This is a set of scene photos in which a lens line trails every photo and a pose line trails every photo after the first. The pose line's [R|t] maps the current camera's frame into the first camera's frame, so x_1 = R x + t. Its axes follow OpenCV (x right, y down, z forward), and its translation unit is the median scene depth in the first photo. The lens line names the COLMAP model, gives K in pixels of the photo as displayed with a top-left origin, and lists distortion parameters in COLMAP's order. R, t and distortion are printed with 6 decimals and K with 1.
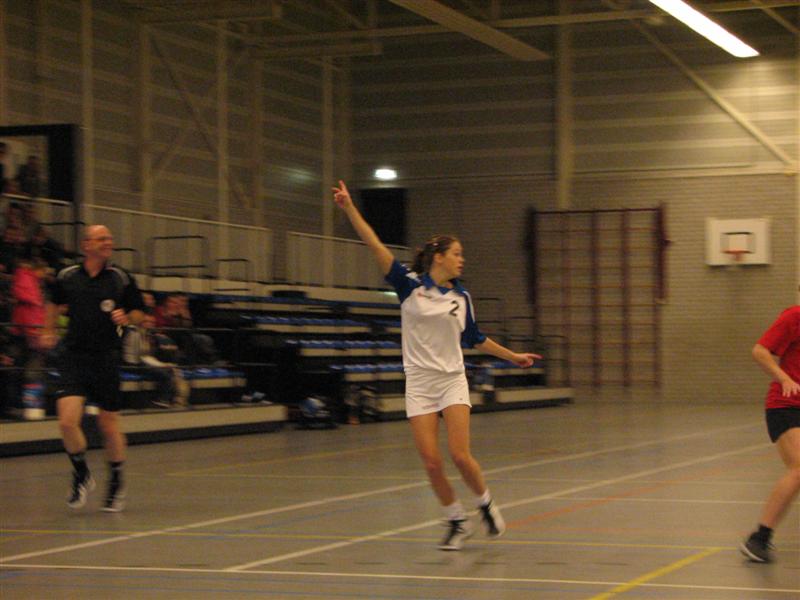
lens RADIAL K [[2107.1, 0, 400.0], [0, 2107.1, 300.0], [0, 0, 1]] dist [0.071195, -0.433340]
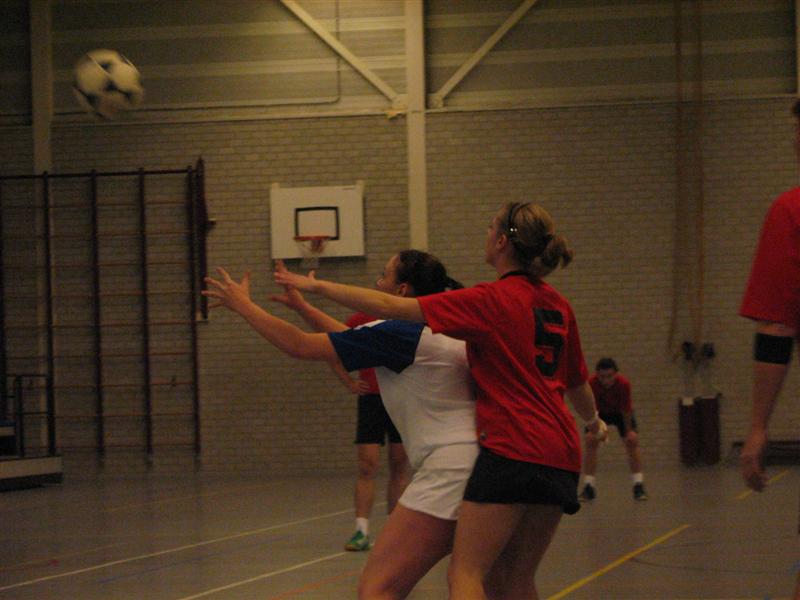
lens RADIAL K [[3338.4, 0, 400.0], [0, 3338.4, 300.0], [0, 0, 1]] dist [0.025684, 0.232572]
pose [[0.975369, -0.010634, 0.220322, -0.130495], [0.011905, 0.999919, -0.004439, 0.002207], [-0.220257, 0.006952, 0.975417, 0.049318]]
